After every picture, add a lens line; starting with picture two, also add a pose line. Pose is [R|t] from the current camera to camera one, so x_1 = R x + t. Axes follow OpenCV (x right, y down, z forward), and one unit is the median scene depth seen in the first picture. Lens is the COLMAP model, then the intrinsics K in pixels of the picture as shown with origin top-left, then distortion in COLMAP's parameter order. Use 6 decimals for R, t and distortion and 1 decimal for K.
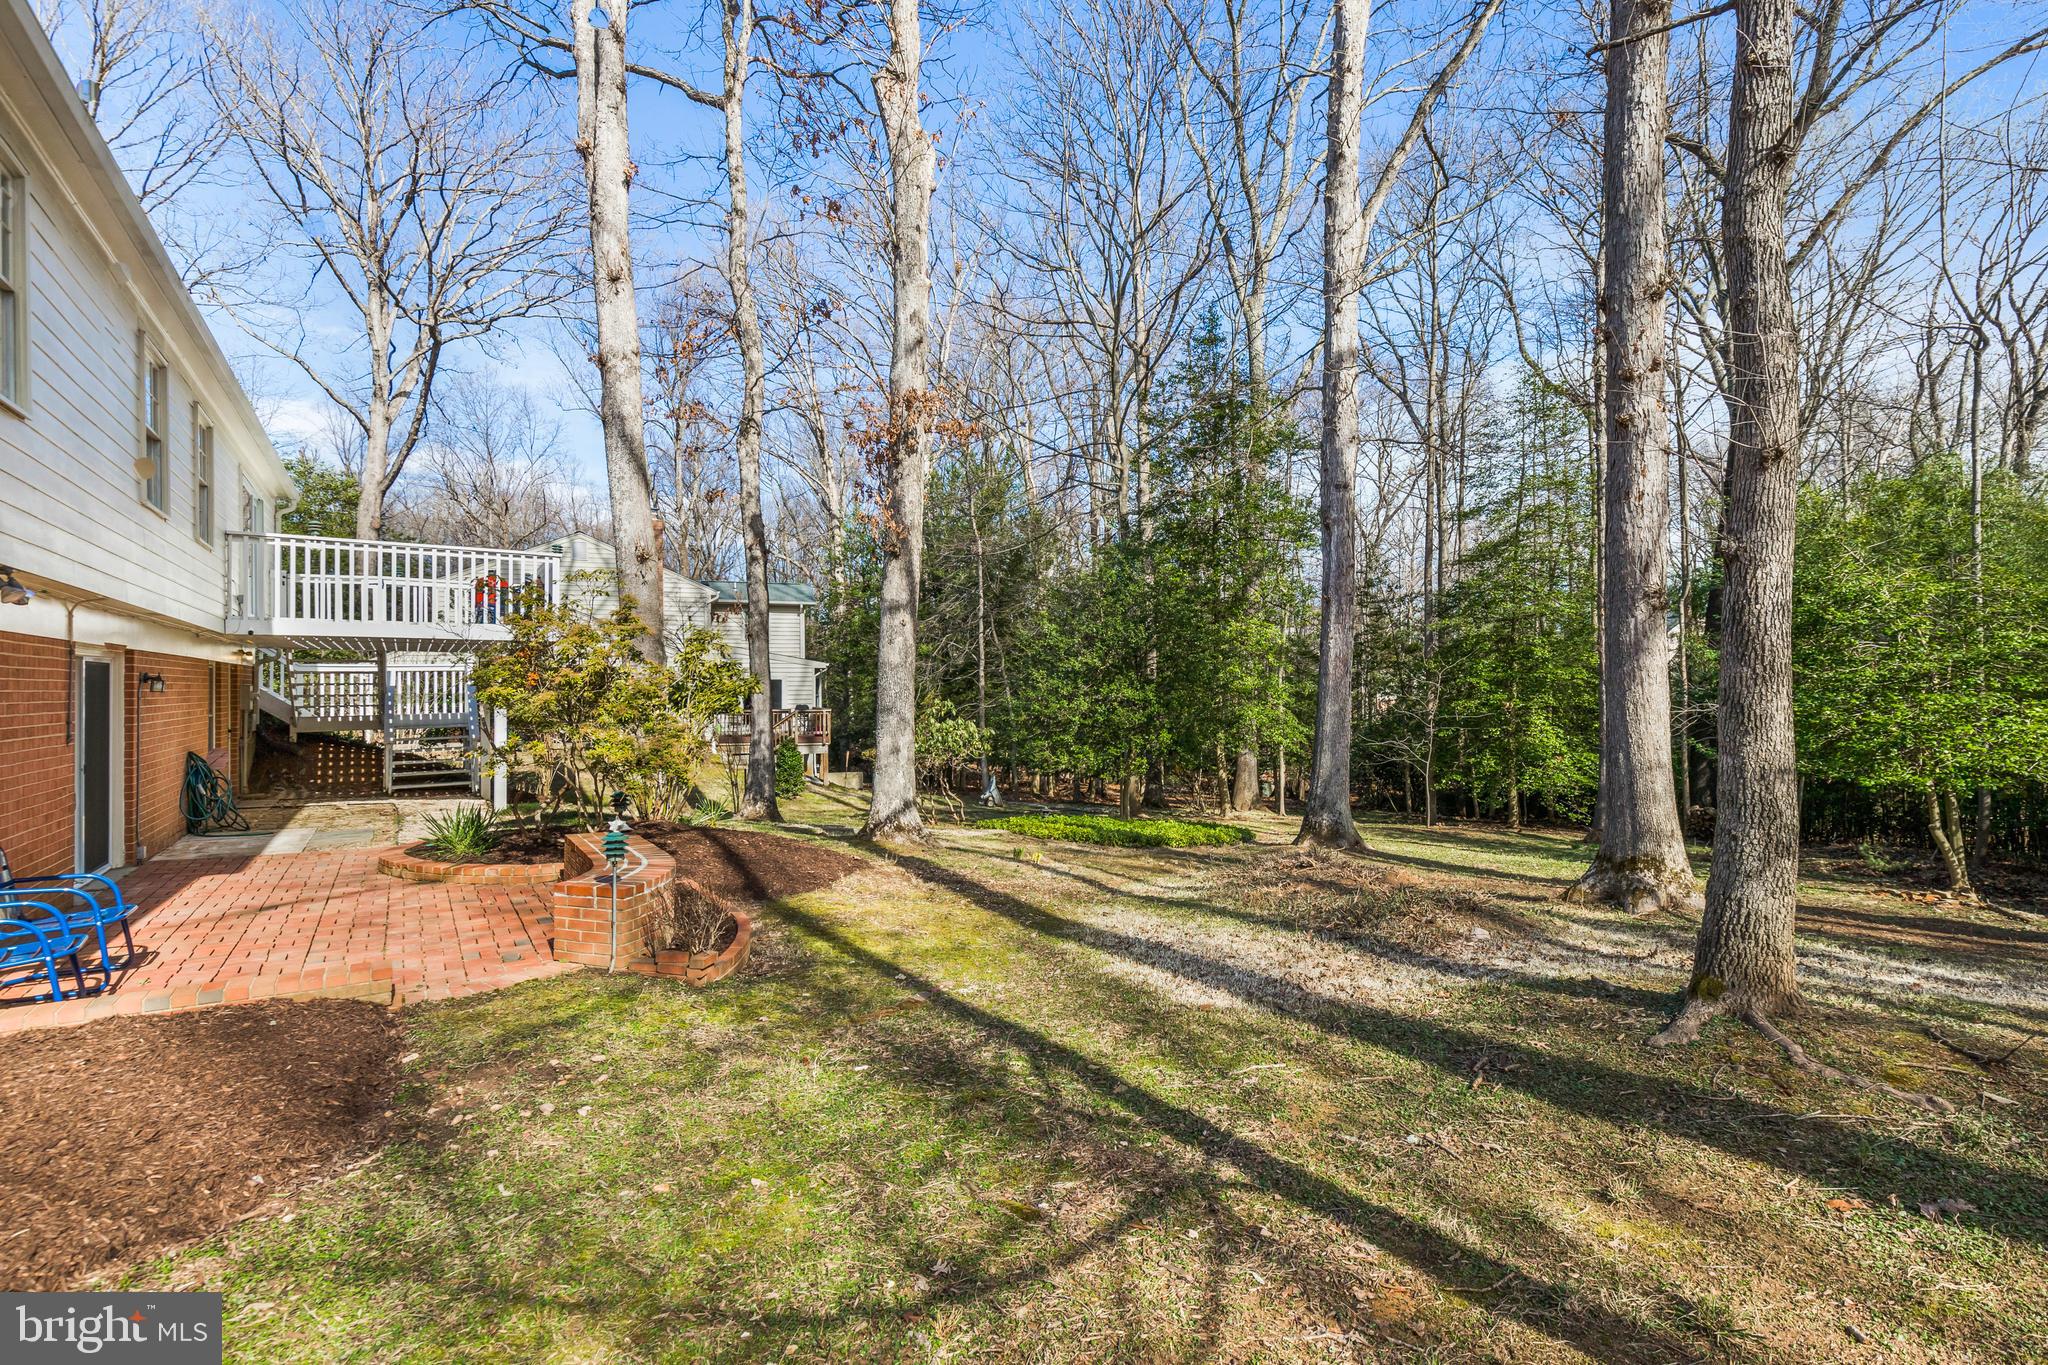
lens RADIAL K [[936.0, 0, 1023.3], [0, 936.0, 690.9], [0, 0, 1]] dist [0.003927, -0.000214]
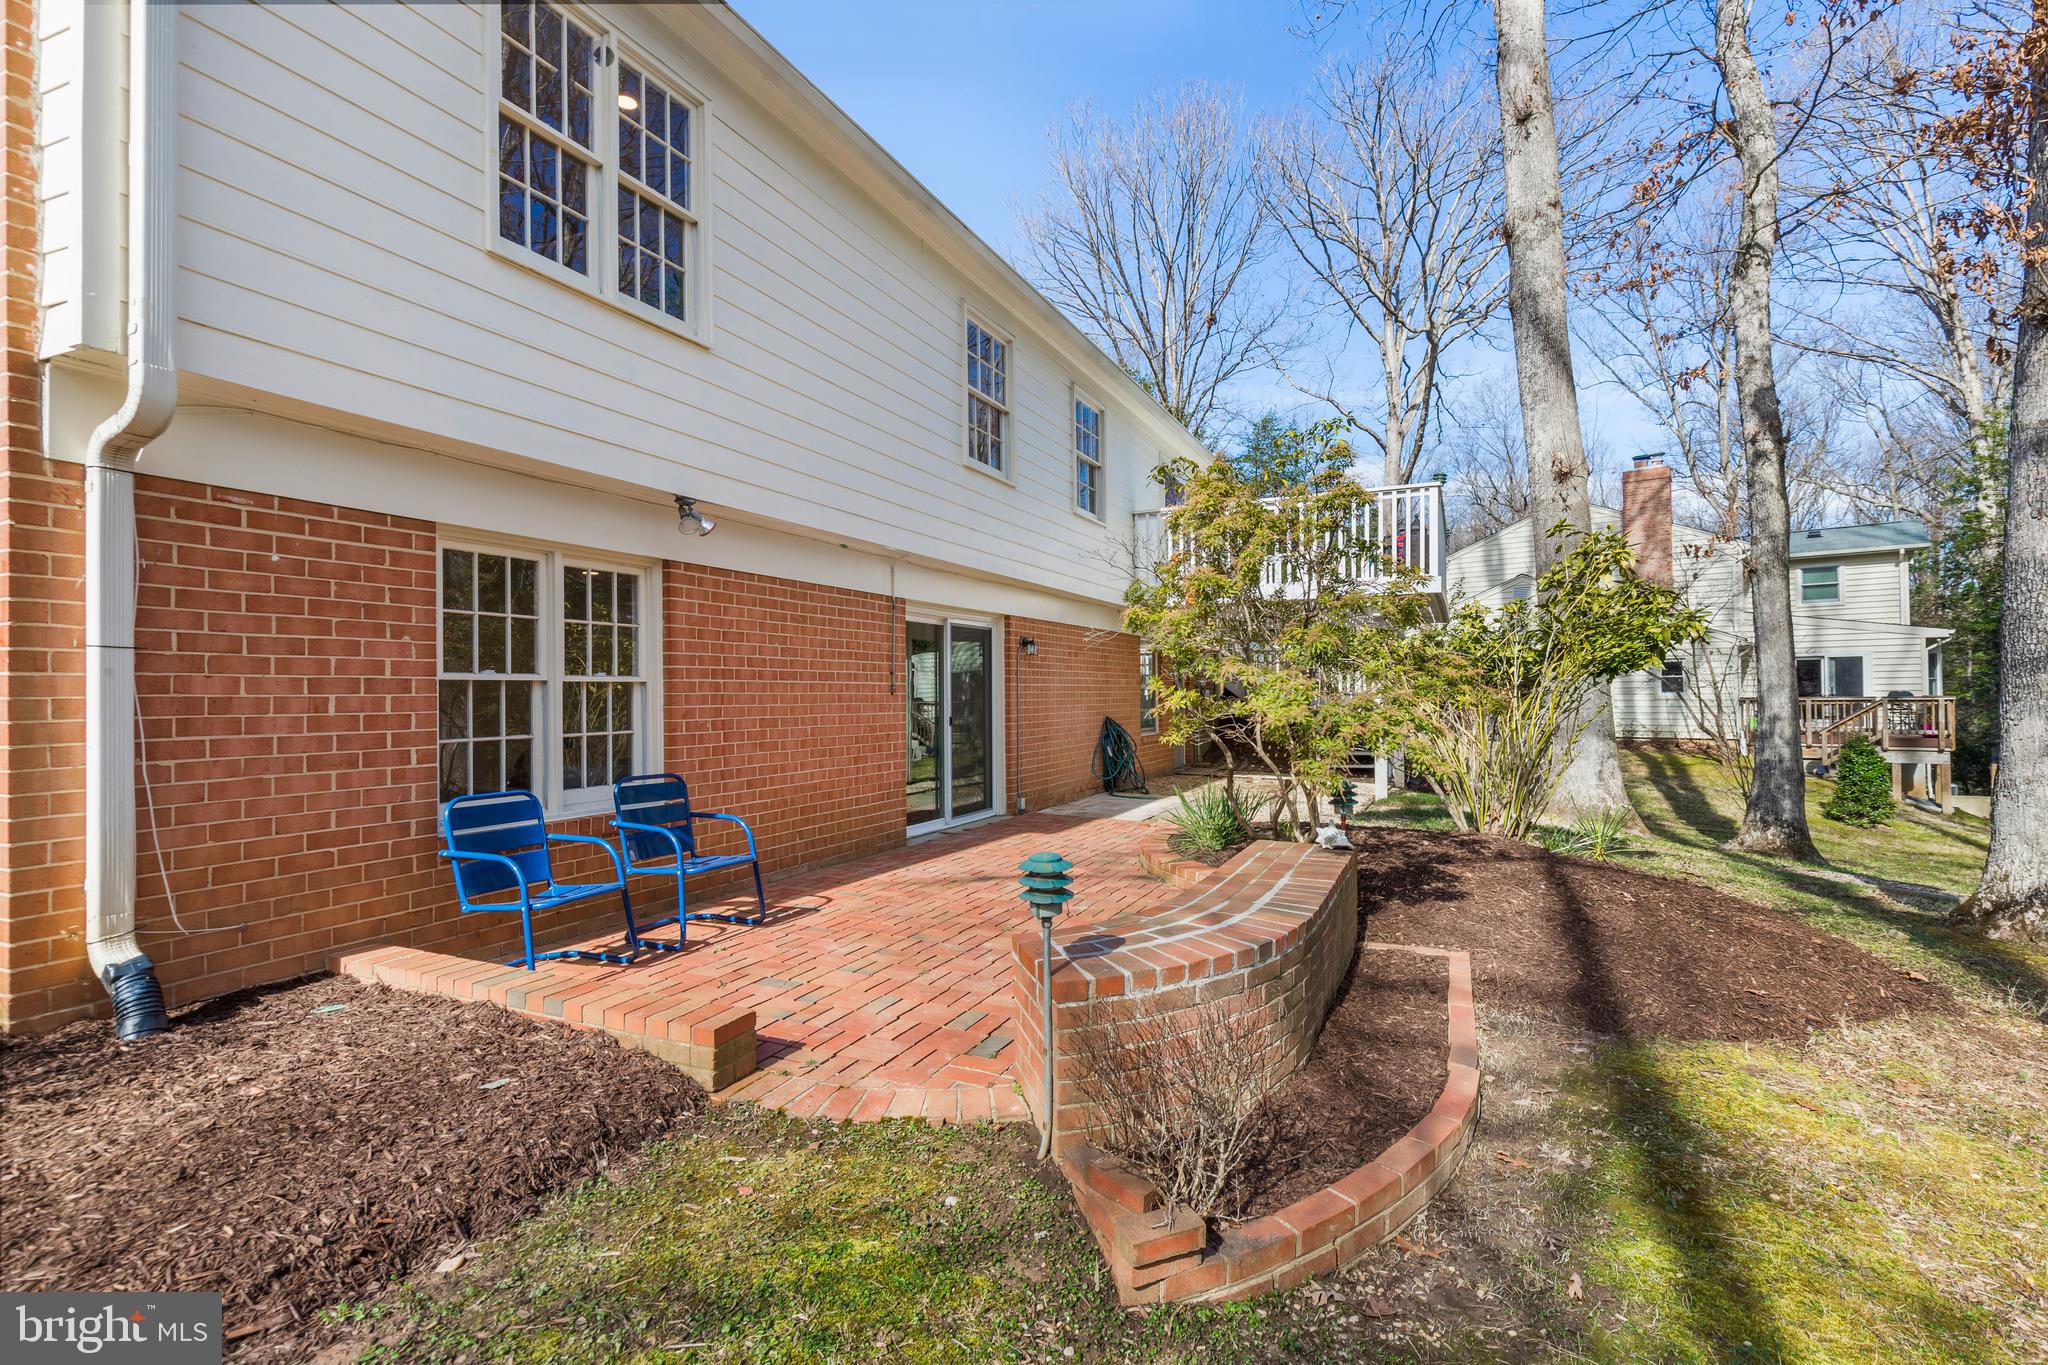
lens RADIAL K [[936.0, 0, 1024.0], [0, 936.0, 681.4], [0, 0, 1]] dist [0.003927, -0.000214]
pose [[0.542215, -0.008854, -0.840193, -0.018138], [0.005877, 0.999960, -0.006745, 0.022352], [0.840219, -0.001281, 0.542245, 0.241873]]
